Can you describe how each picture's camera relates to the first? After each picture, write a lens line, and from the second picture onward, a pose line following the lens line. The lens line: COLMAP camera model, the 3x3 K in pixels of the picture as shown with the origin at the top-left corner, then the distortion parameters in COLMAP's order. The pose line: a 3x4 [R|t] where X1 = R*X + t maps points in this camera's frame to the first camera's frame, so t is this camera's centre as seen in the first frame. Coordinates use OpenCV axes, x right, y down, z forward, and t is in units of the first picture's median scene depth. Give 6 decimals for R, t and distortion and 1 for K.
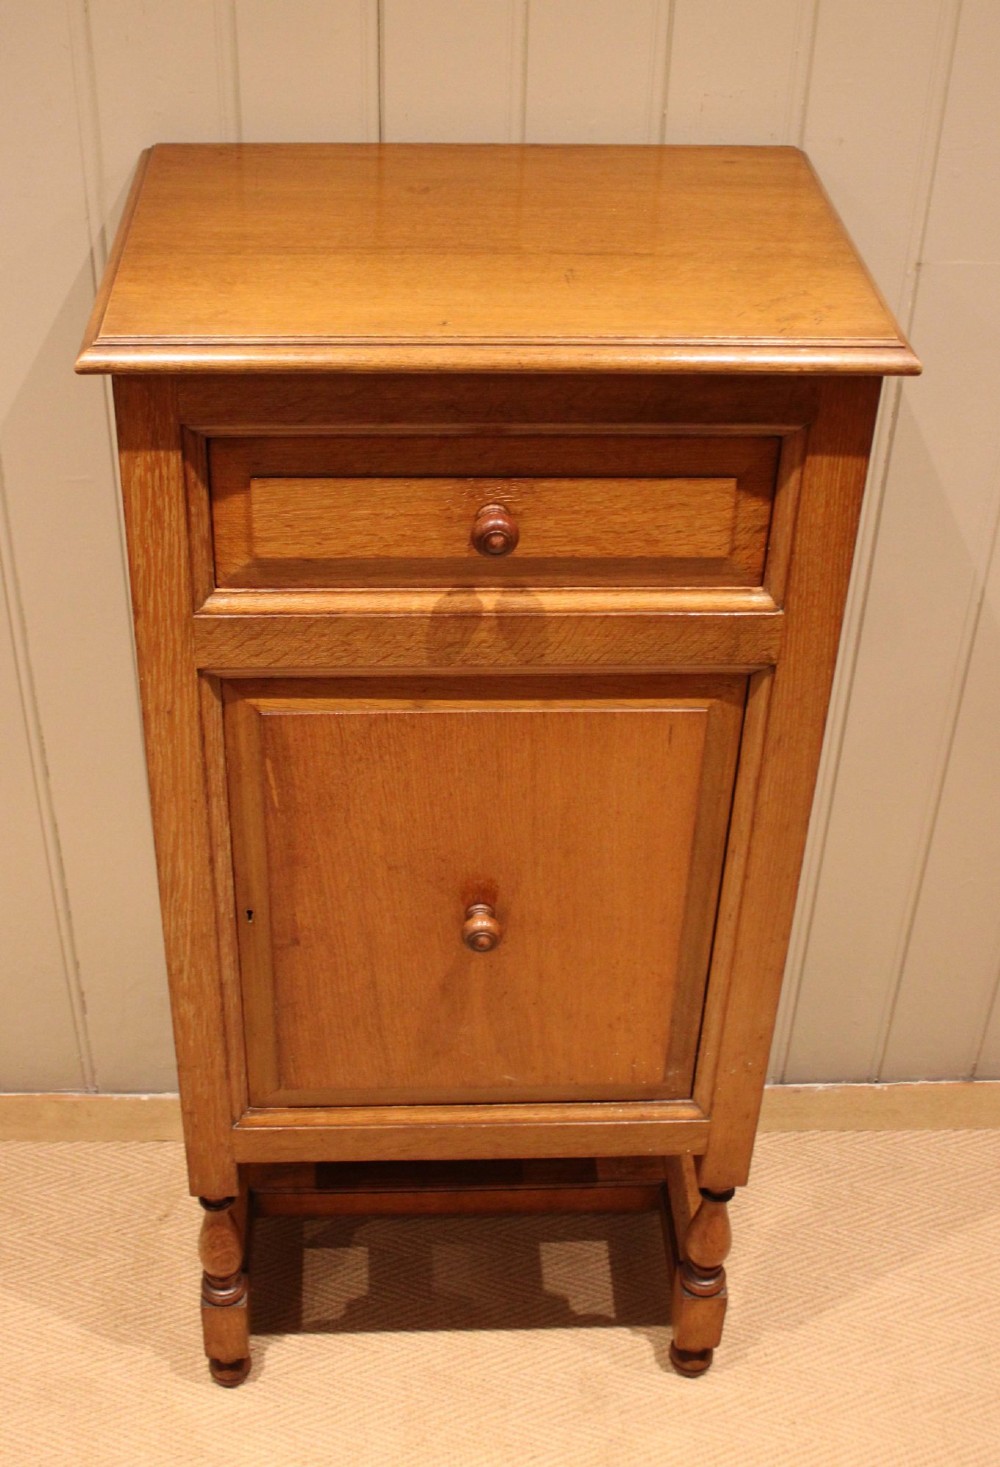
lens RADIAL K [[1893.4, 0, 496.1], [0, 1893.4, 727.7], [0, 0, 1]] dist [-0.096201, 0.000000]
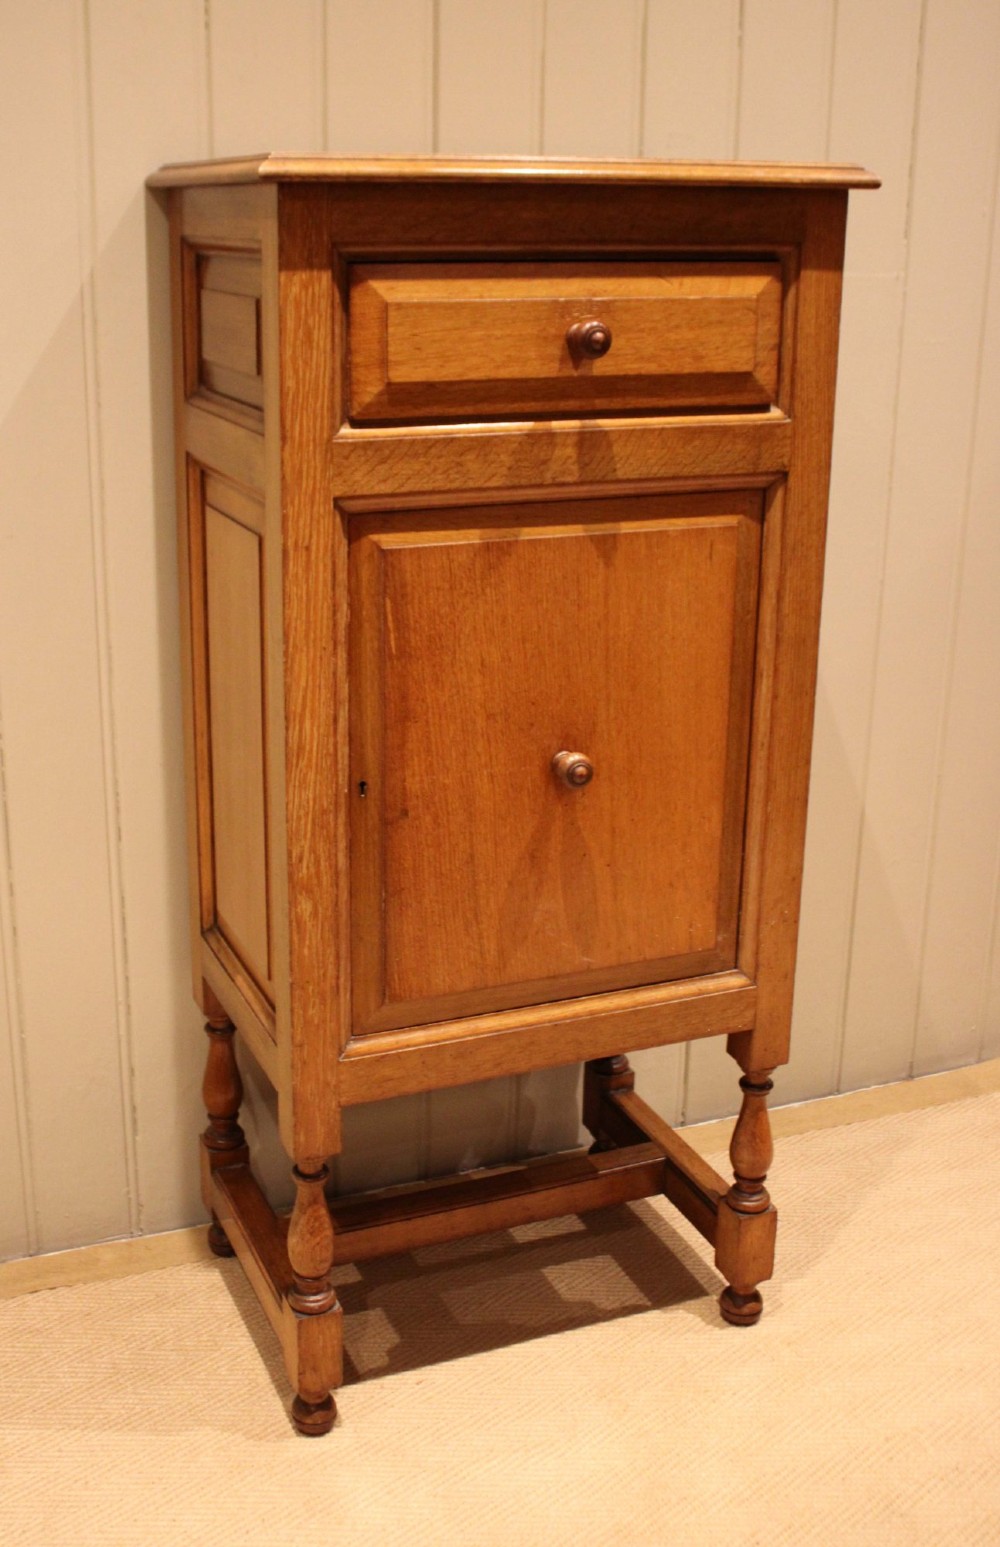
lens RADIAL K [[1774.9, 0, 492.0], [0, 1774.9, 758.3], [0, 0, 1]] dist [-0.103622, 0.000000]
pose [[0.938633, -0.122340, 0.322490, -0.388004], [0.219074, 0.933629, -0.283449, 0.388238], [-0.266409, 0.336704, 0.903137, 0.088447]]
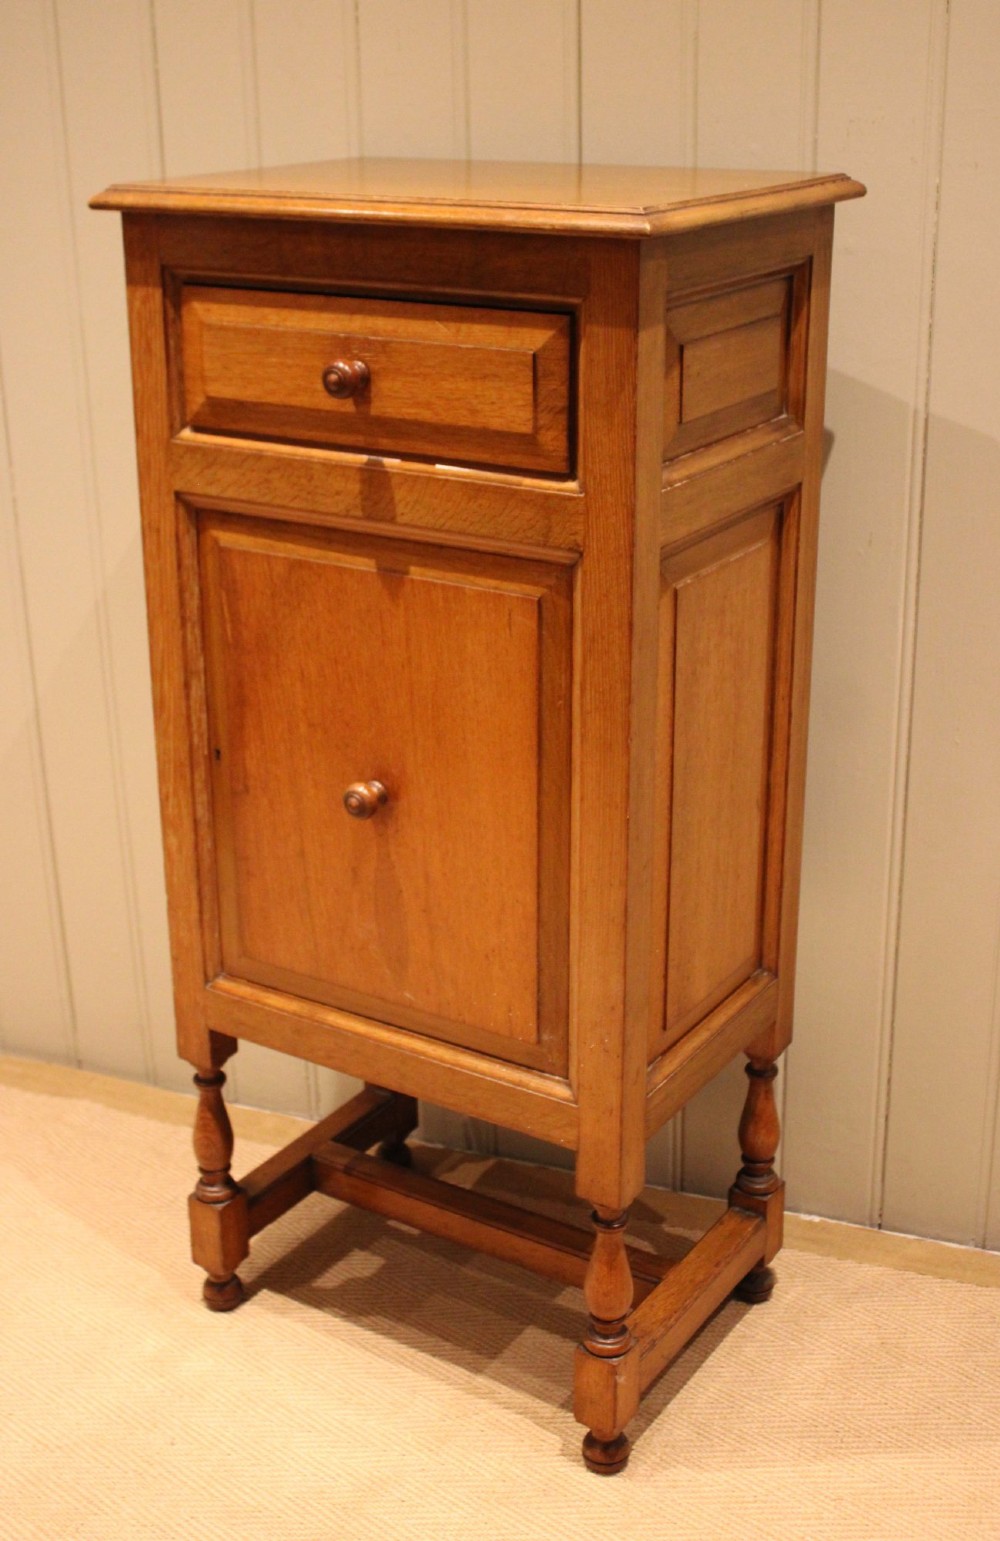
lens RADIAL K [[2037.1, 0, 459.6], [0, 2037.1, 850.1], [0, 0, 1]] dist [-0.070021, 0.000000]
pose [[0.802996, 0.197752, -0.562220, 0.721399], [-0.328717, 0.933839, -0.141030, 0.288597], [0.497134, 0.298058, 0.814874, 0.073985]]
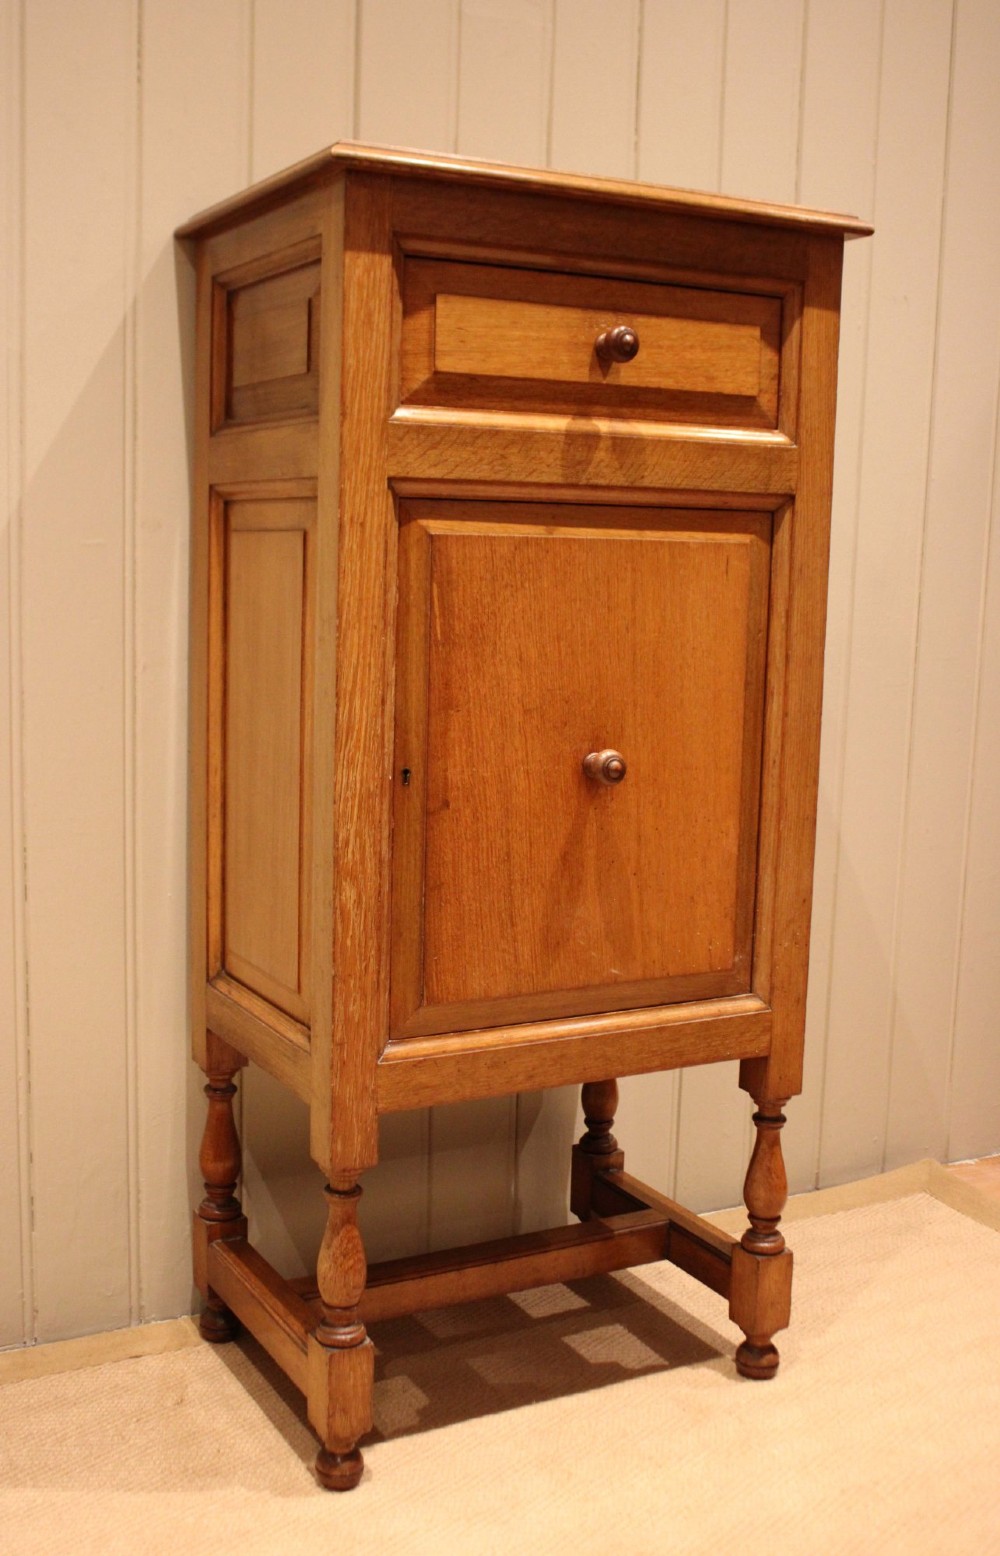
lens RADIAL K [[1708.4, 0, 522.6], [0, 1708.4, 805.7], [0, 0, 1]] dist [-0.093226, 0.000000]
pose [[0.893943, -0.075186, 0.441829, -0.507150], [0.270989, 0.875886, -0.399236, 0.524949], [-0.356974, 0.476625, 0.803367, 0.224489]]
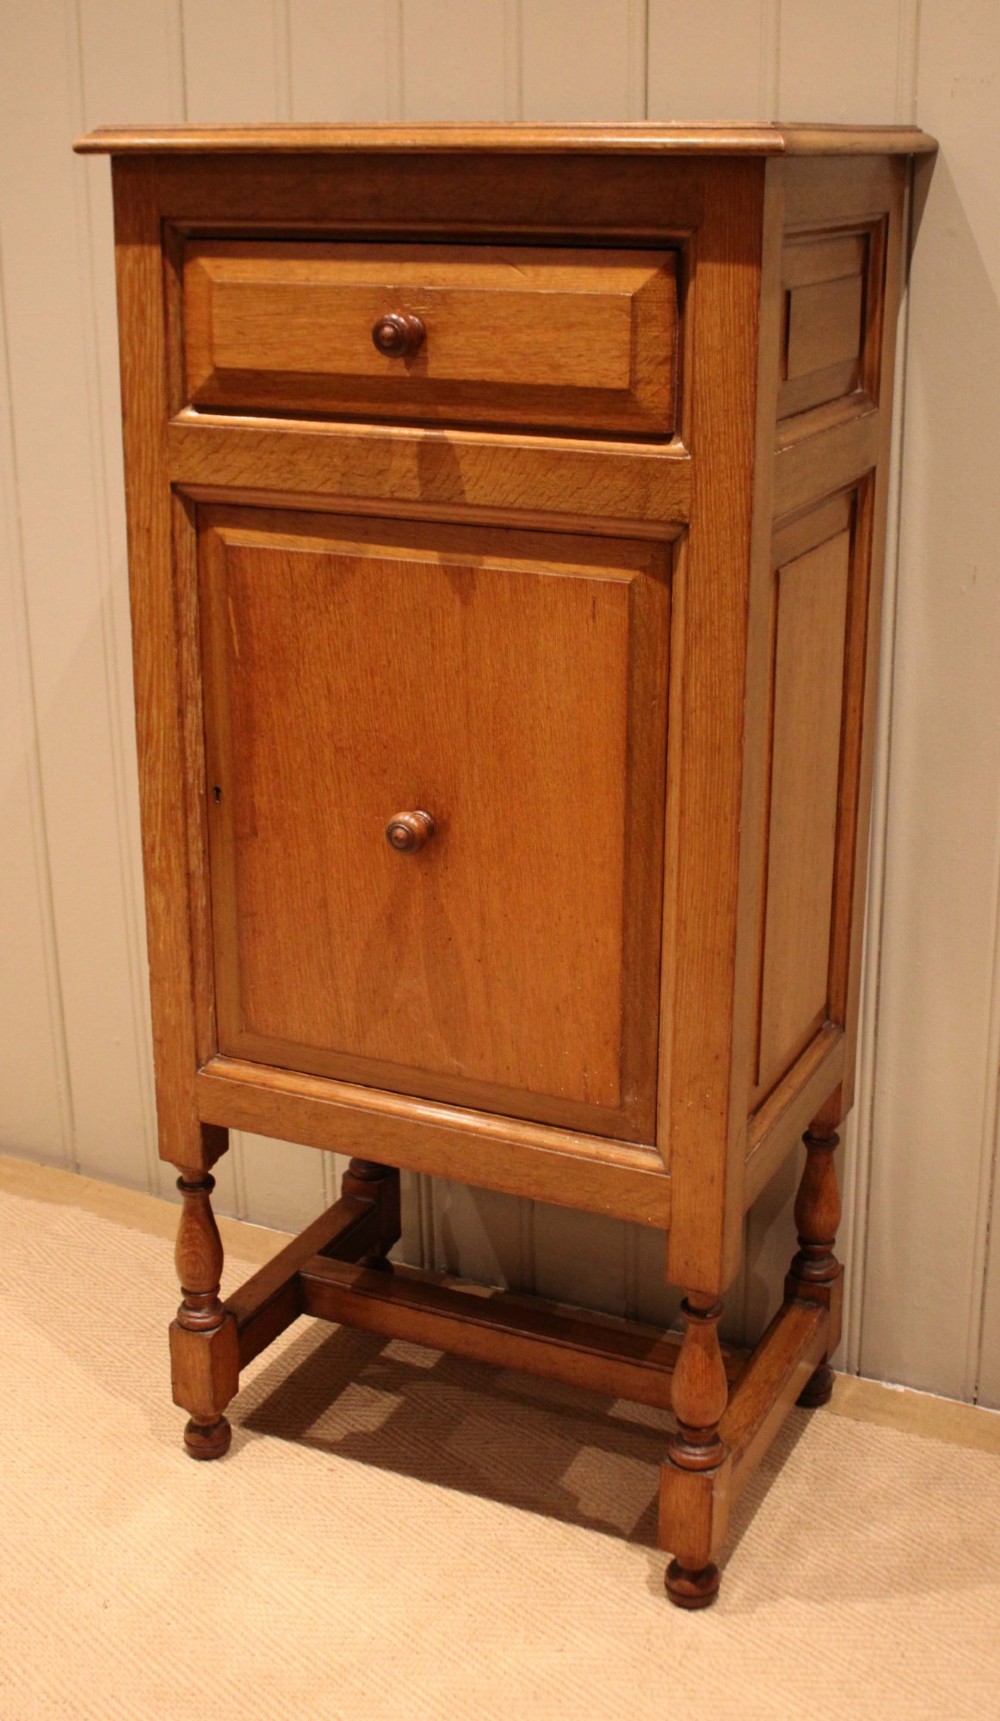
lens RADIAL K [[2135.6, 0, 504.1], [0, 2135.6, 869.1], [0, 0, 1]] dist [-0.098273, 0.000000]
pose [[0.881007, 0.132251, -0.454243, 0.529865], [-0.264392, 0.933843, -0.240905, 0.375742], [0.392332, 0.332337, 0.857688, 0.113710]]
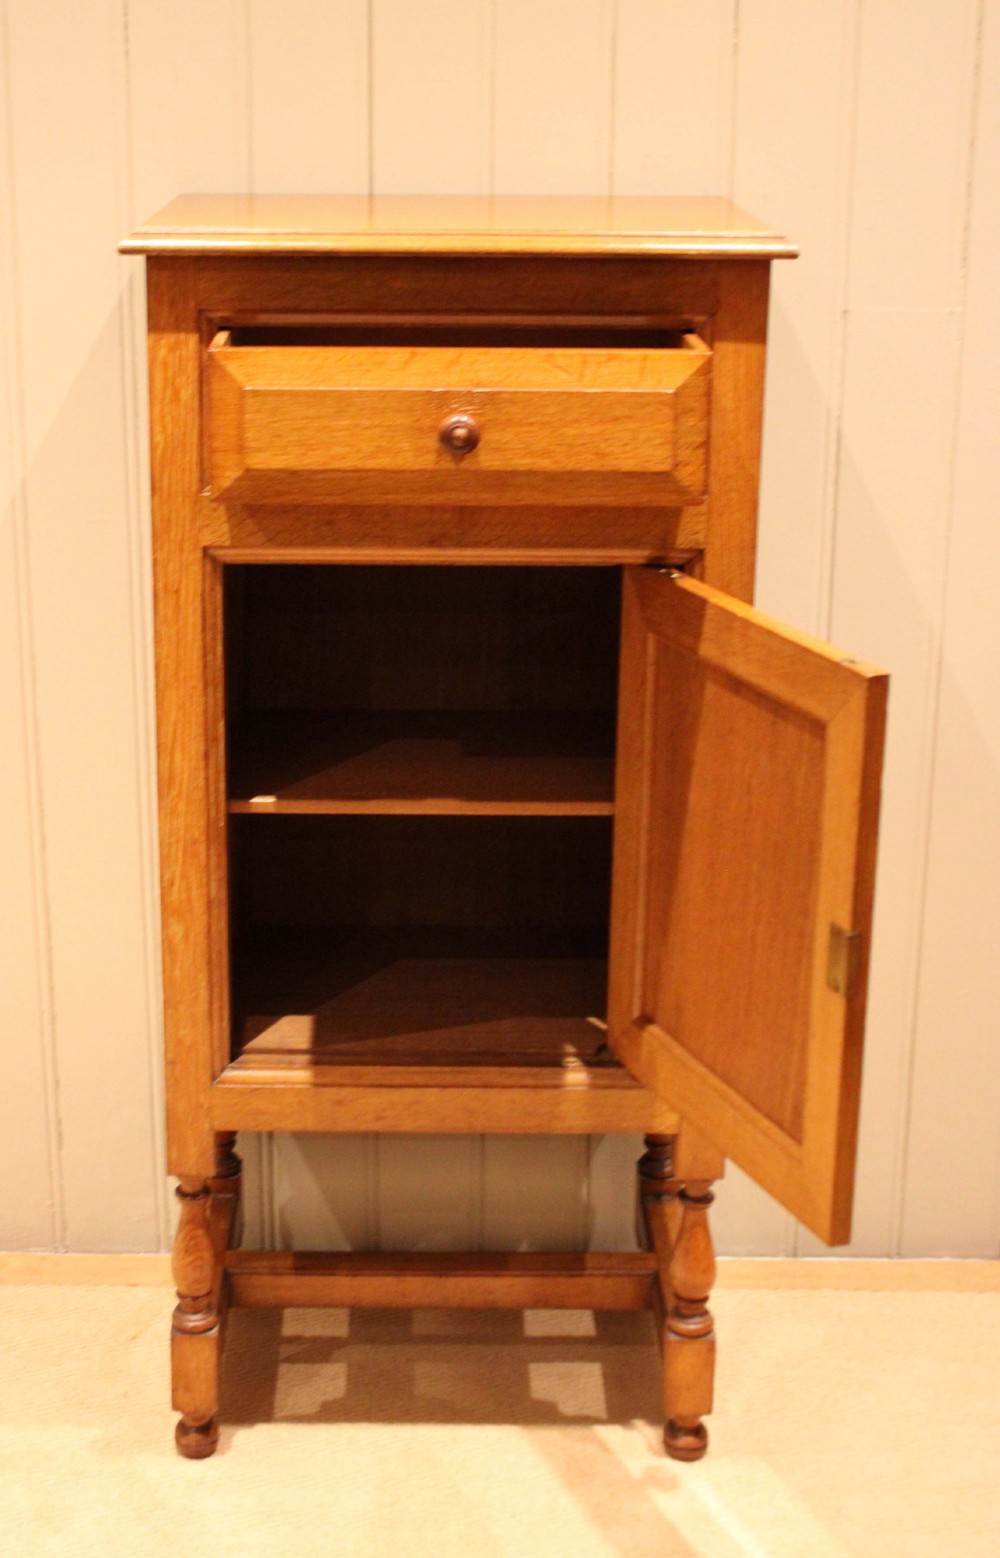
lens RADIAL K [[2444.3, 0, 473.6], [0, 2444.3, 828.7], [0, 0, 1]] dist [-0.062030, 0.000000]
pose [[0.999371, -0.005353, -0.035061, 0.055514], [-0.005572, 0.952573, -0.304259, 0.542156], [0.035027, 0.304263, 0.951944, -0.340775]]
